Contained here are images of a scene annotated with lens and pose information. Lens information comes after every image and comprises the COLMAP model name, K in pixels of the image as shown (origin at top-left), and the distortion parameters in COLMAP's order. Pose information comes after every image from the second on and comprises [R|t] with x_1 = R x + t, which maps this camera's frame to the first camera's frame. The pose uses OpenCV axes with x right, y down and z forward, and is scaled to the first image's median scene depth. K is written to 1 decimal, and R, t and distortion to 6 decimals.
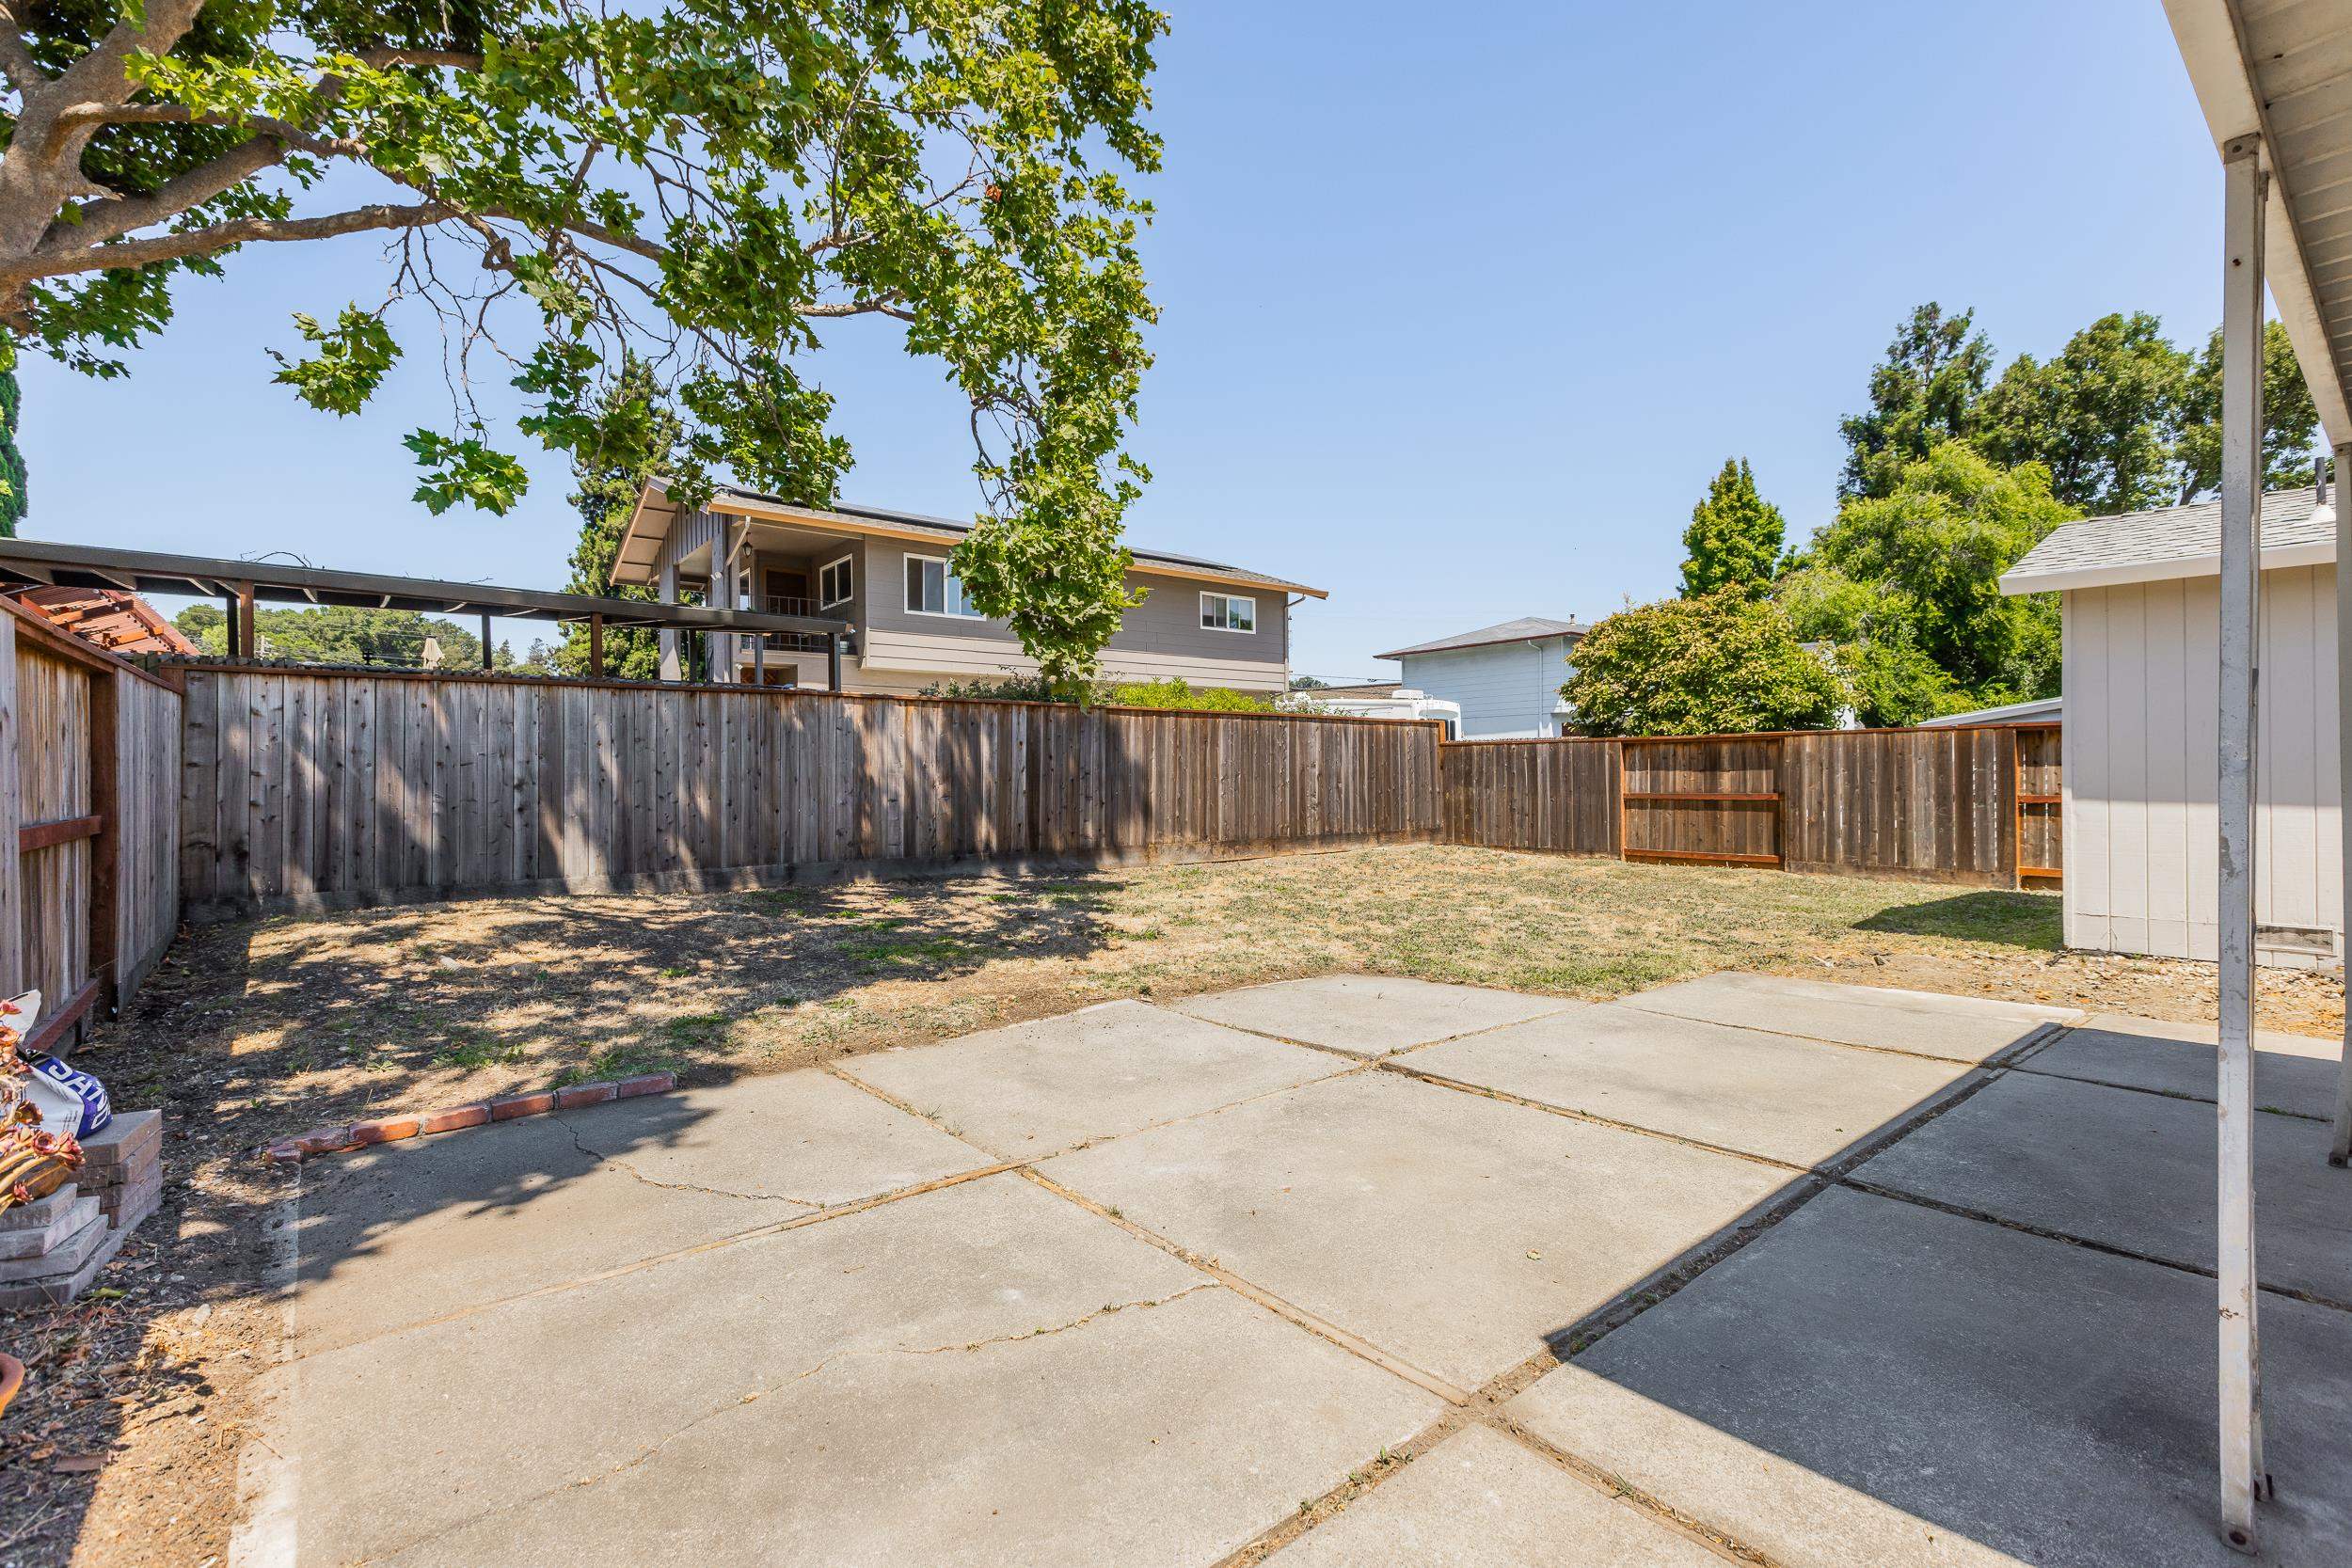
lens RADIAL K [[1070.0, 0, 1191.3], [0, 1070.0, 785.4], [0, 0, 1]] dist [-0.000337, -0.000106]
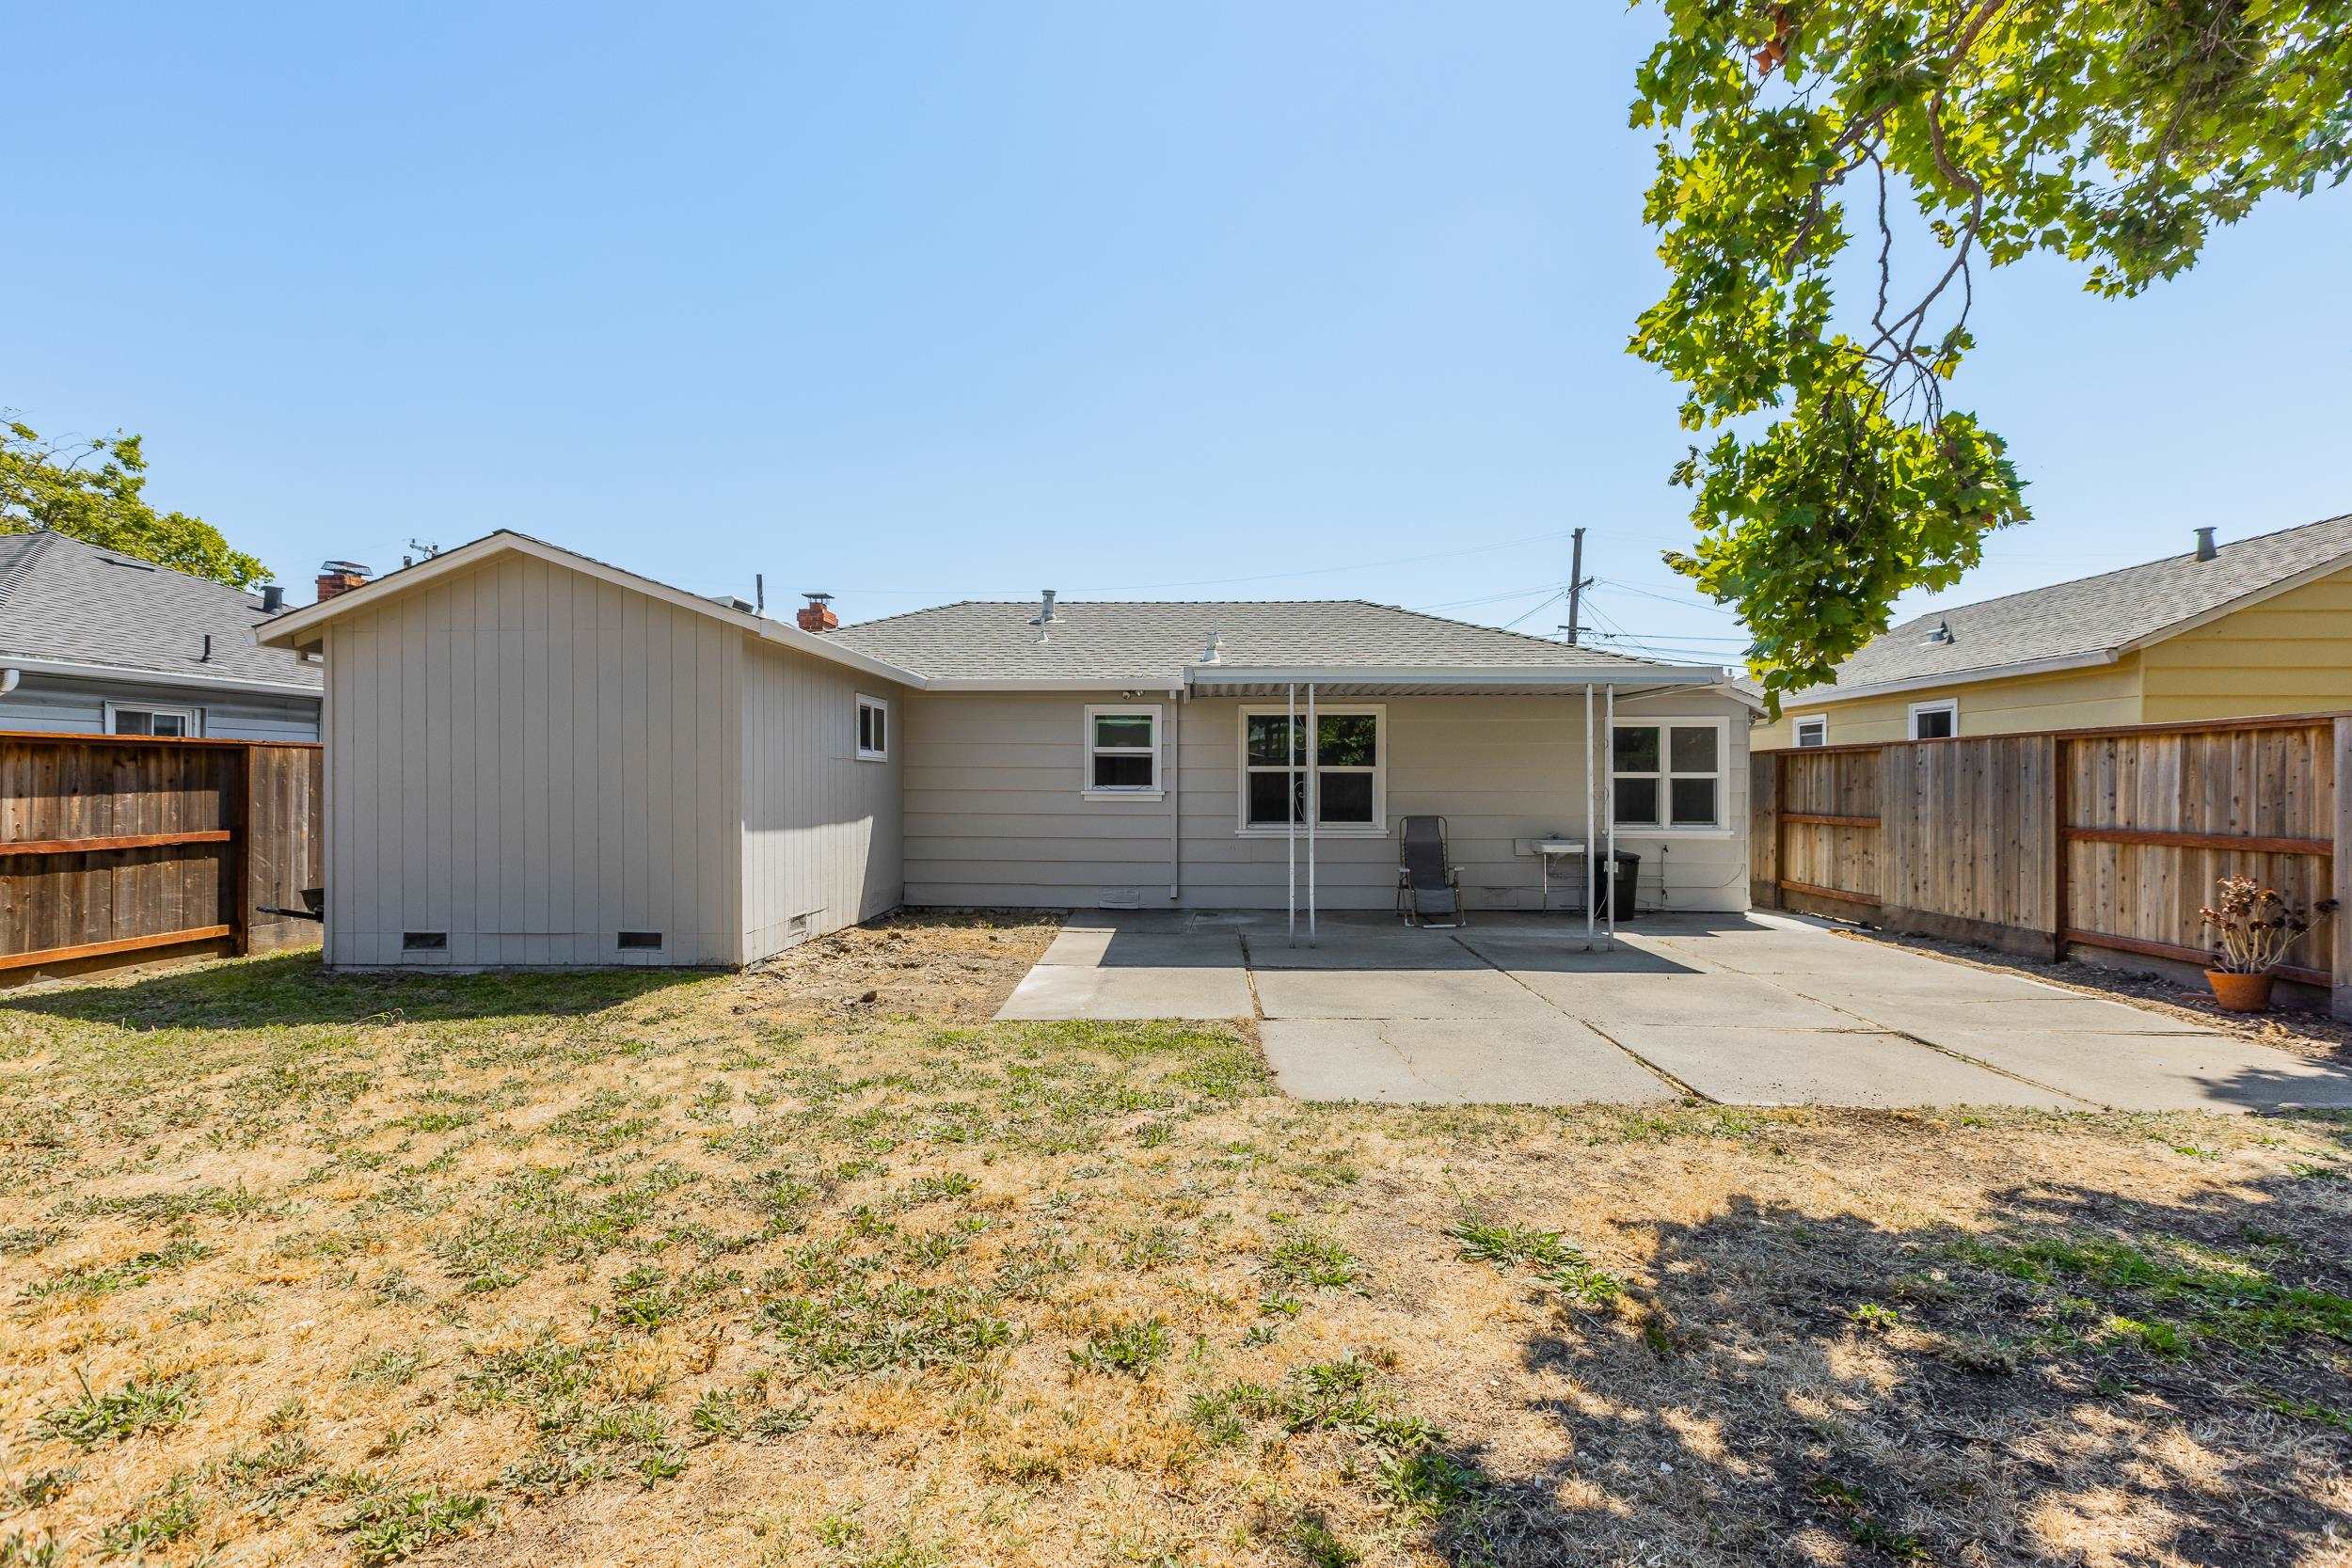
lens RADIAL K [[1070.0, 0, 1191.3], [0, 1070.0, 785.4], [0, 0, 1]] dist [-0.000337, -0.000106]
pose [[-0.754033, 0.007356, 0.656796, -0.521345], [0.008493, 0.999963, -0.001448, -0.060124], [-0.656782, 0.004486, -0.754067, 3.387929]]
